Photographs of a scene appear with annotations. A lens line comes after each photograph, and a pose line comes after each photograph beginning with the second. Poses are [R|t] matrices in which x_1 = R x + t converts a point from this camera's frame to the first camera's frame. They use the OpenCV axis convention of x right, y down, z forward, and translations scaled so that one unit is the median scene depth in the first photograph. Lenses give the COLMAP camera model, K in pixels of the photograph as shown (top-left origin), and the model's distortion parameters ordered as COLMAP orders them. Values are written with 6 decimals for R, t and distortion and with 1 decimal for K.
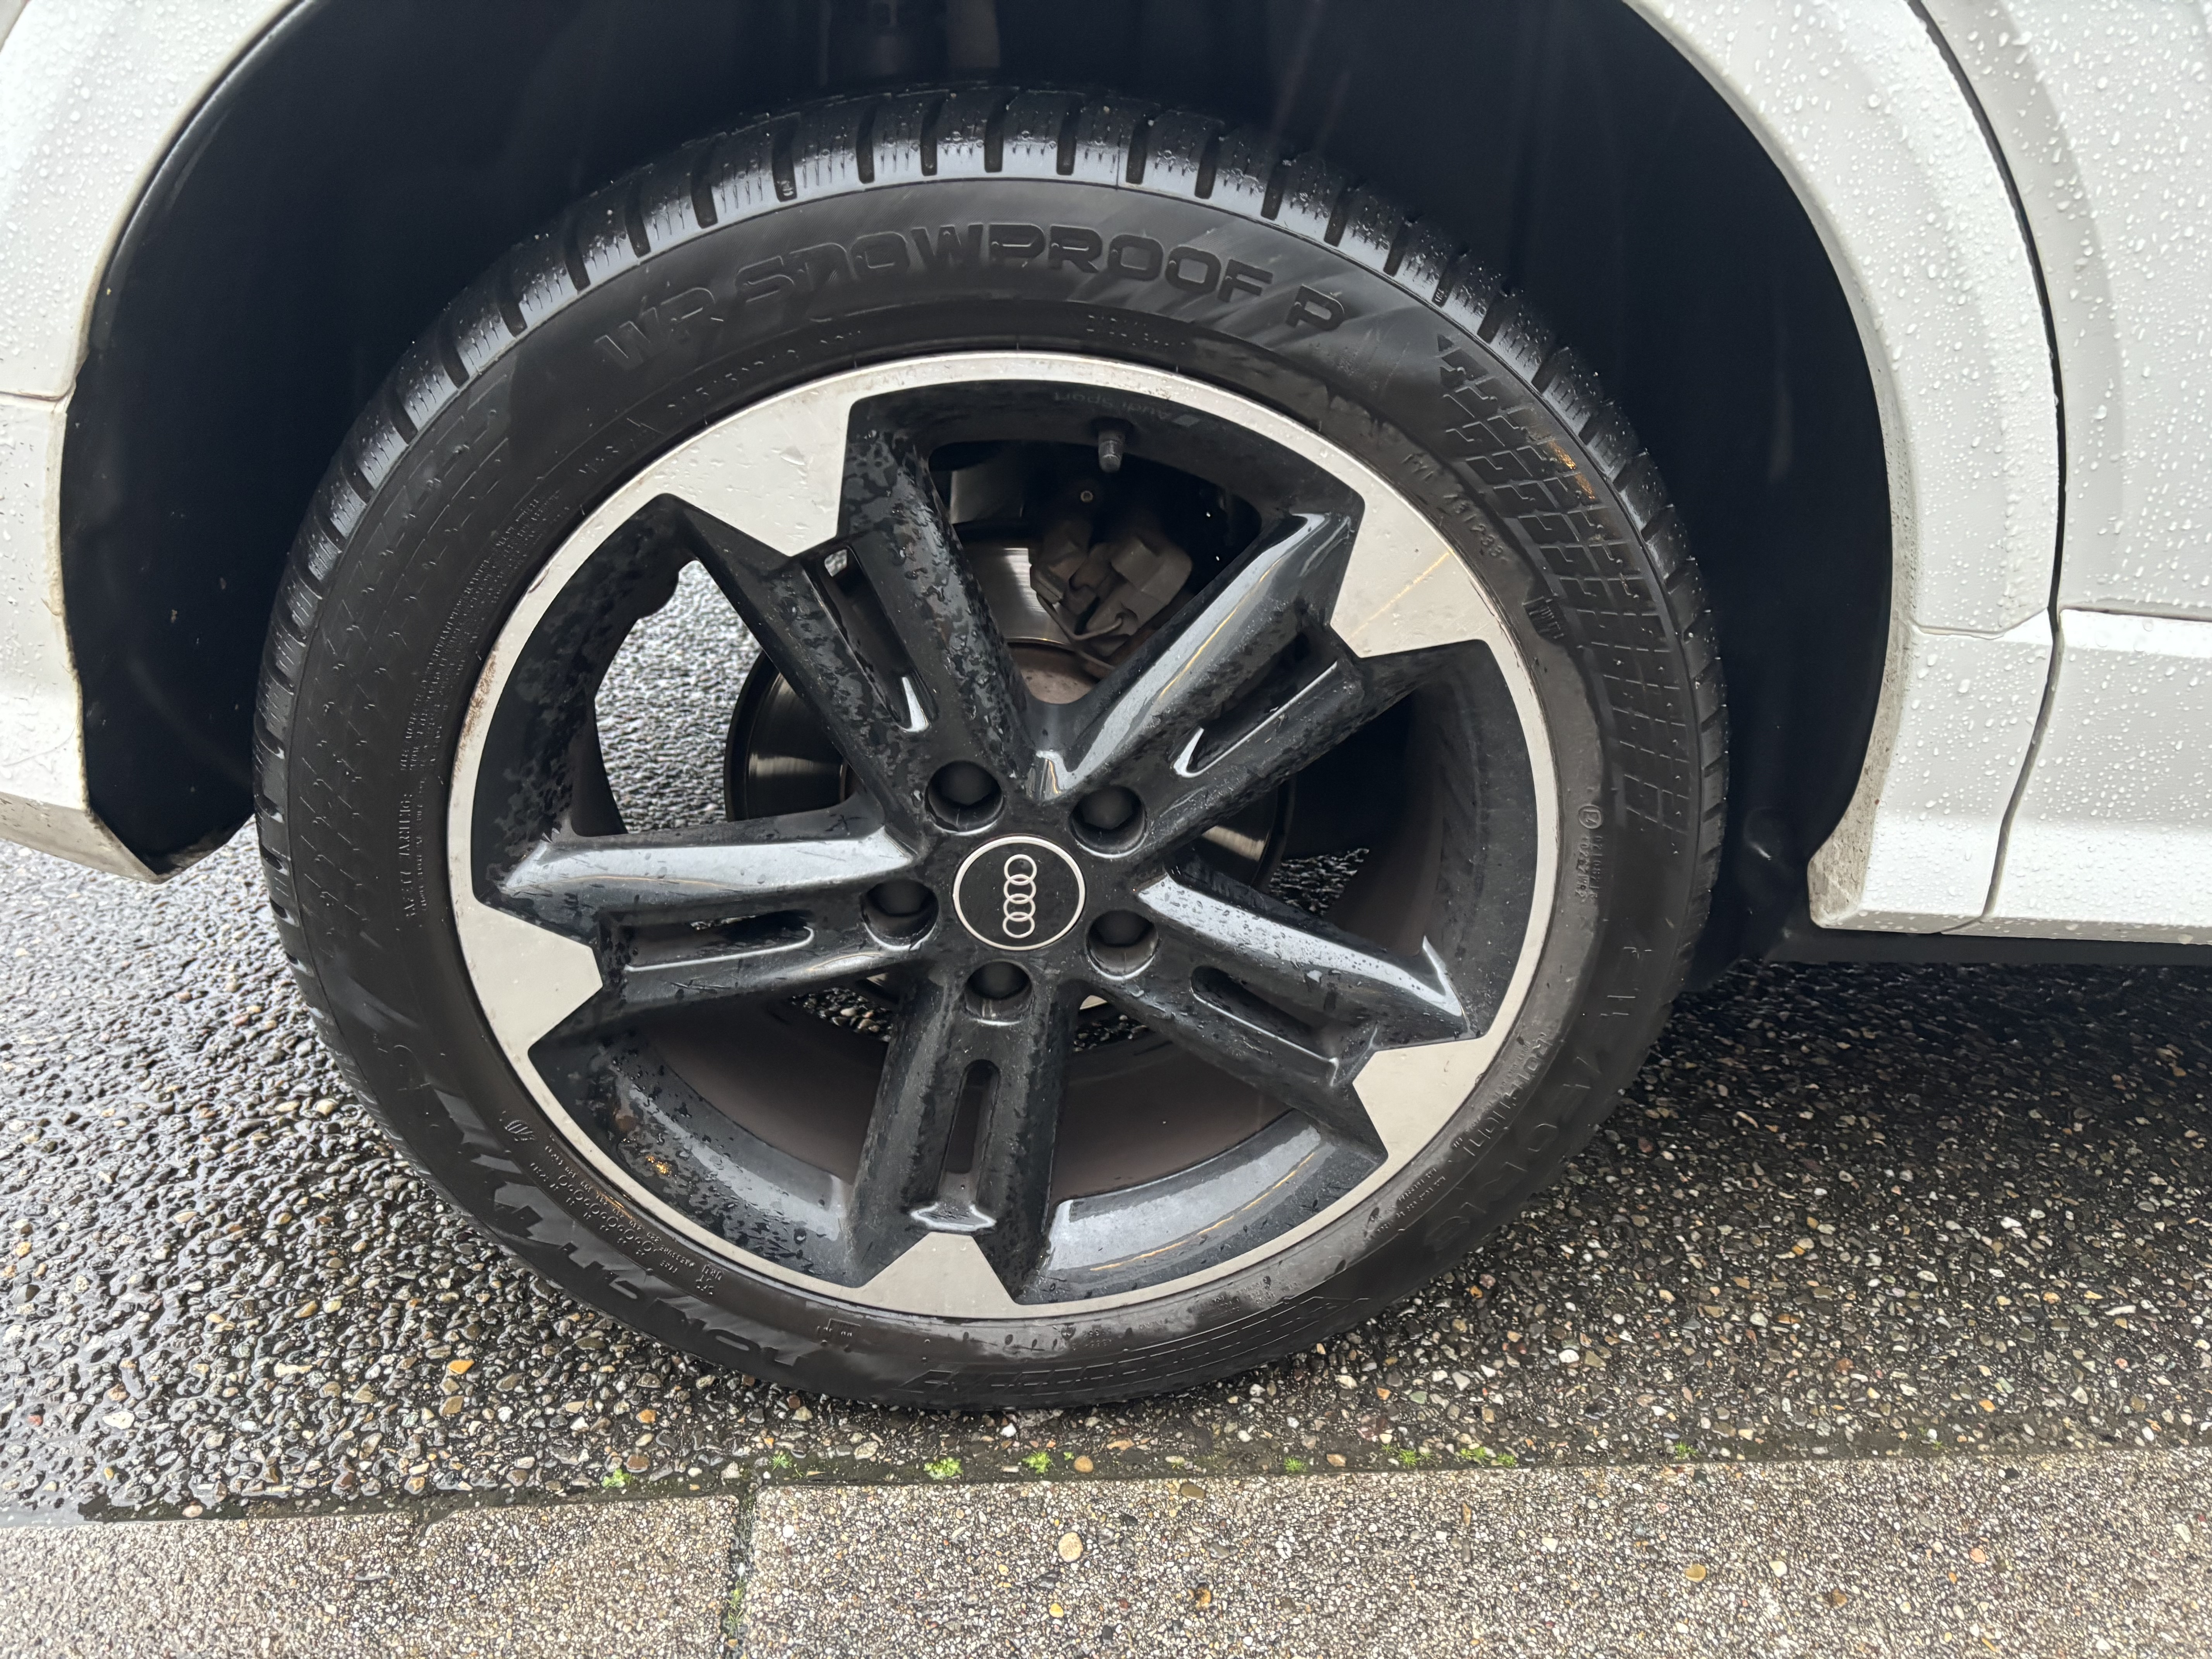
lens RADIAL K [[1668.0, 0, 1106.0], [0, 1668.0, 829.5], [0, 0, 1]] dist [0.077598, -0.101211]
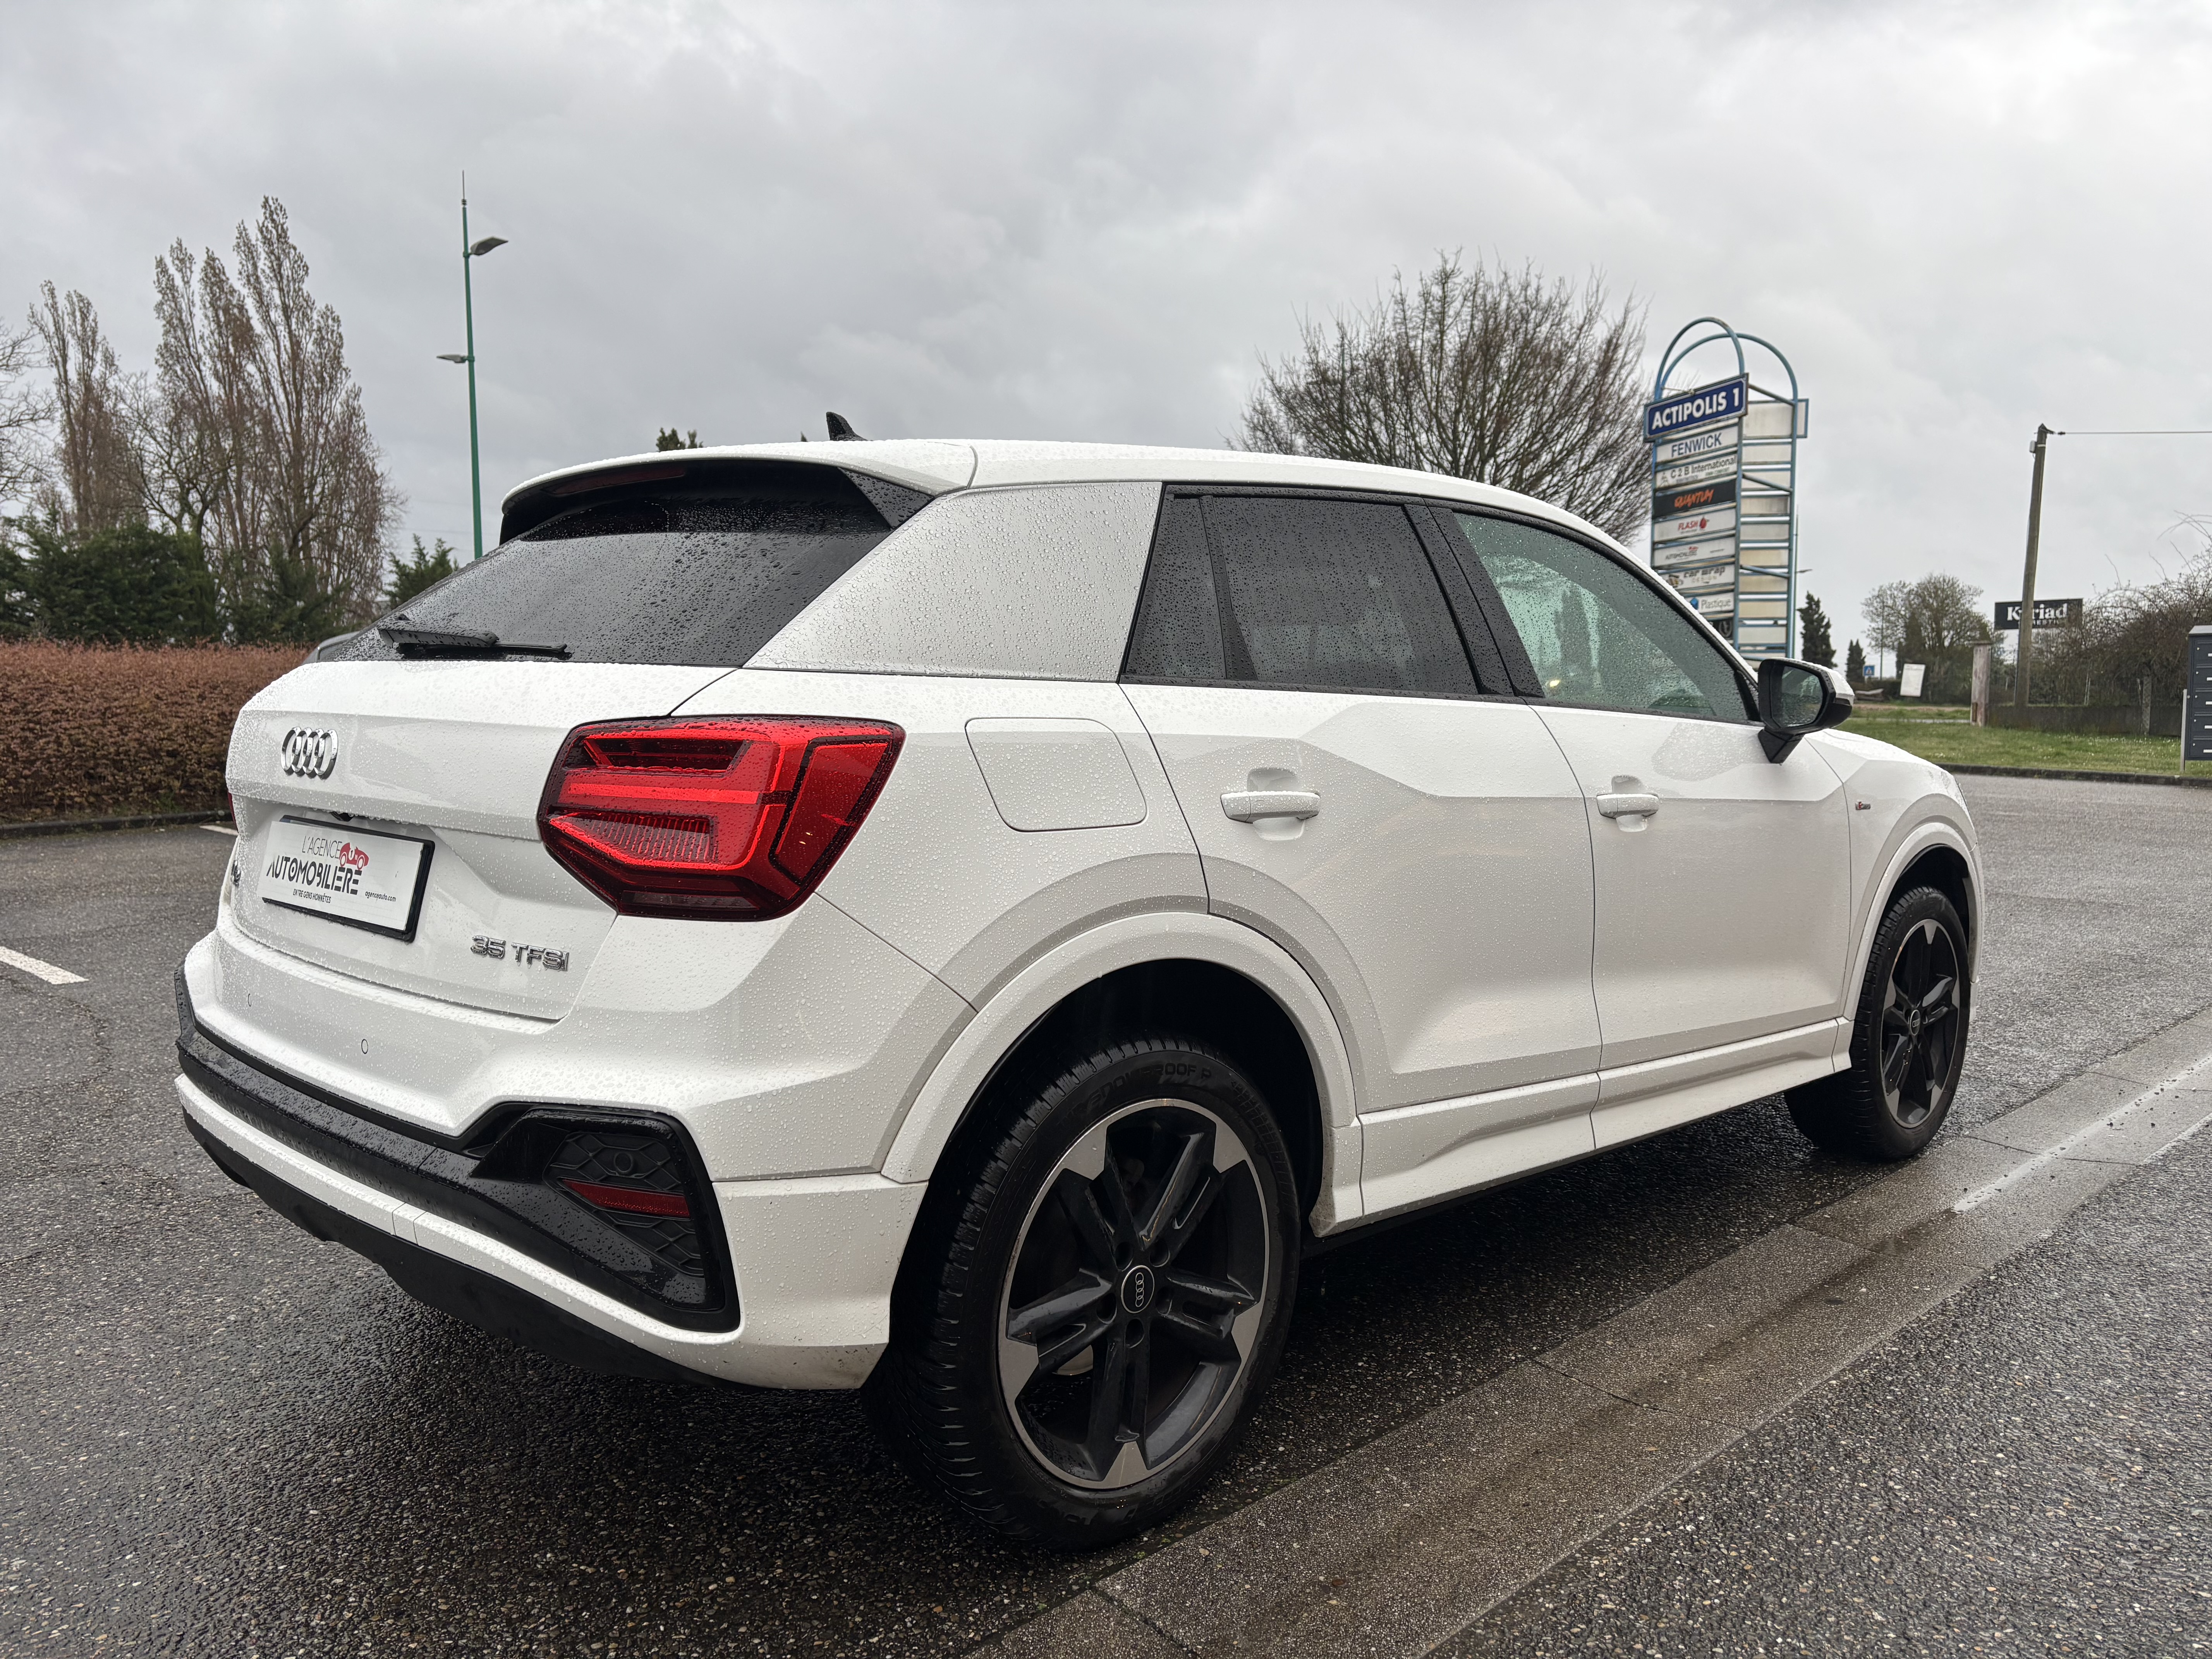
lens RADIAL K [[1682.4, 0, 1121.3], [0, 1682.4, 824.3], [0, 0, 1]] dist [0.056945, -0.064284]
pose [[0.763897, -0.097826, 0.637880, -1.751943], [0.326722, 0.911030, -0.251550, 0.030582], [-0.556520, 0.400568, 0.727895, -1.317195]]
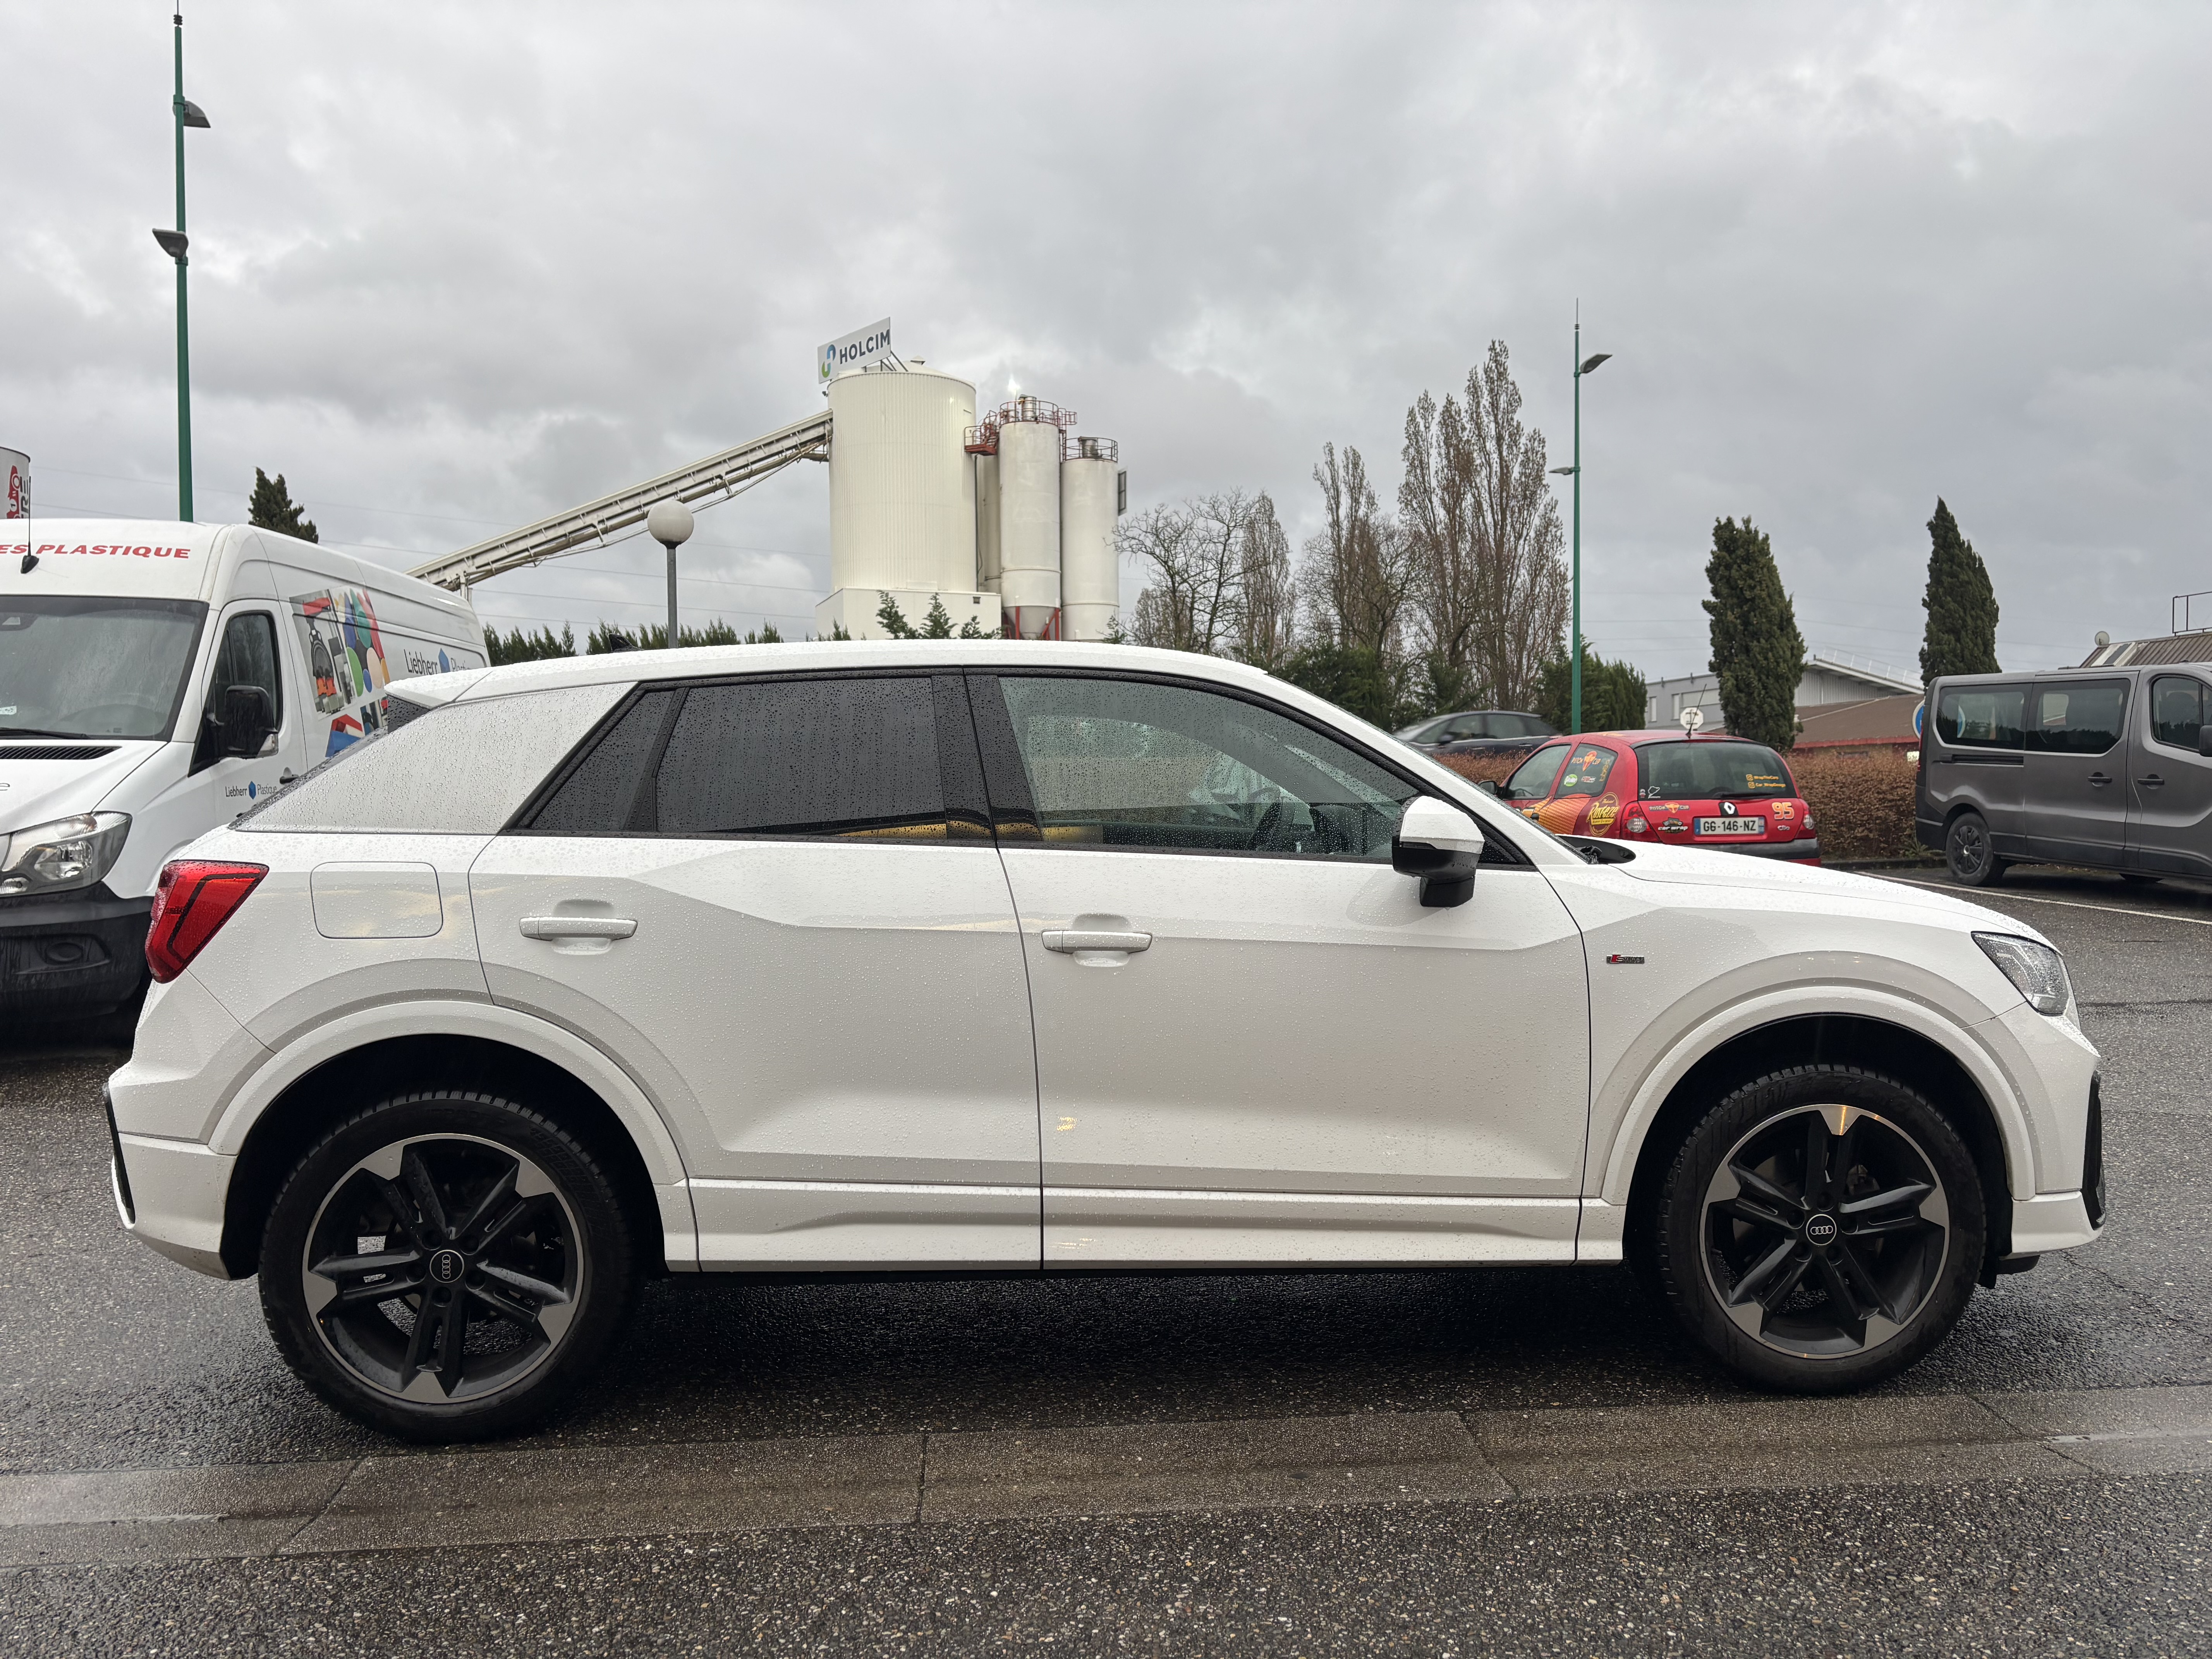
lens RADIAL K [[1682.4, 0, 1121.3], [0, 1682.4, 824.3], [0, 0, 1]] dist [0.056945, -0.064284]
pose [[0.998211, -0.058635, -0.011678, 1.599963], [0.047774, 0.899717, -0.433850, 0.888632], [0.035946, 0.432516, 0.900909, -2.925645]]
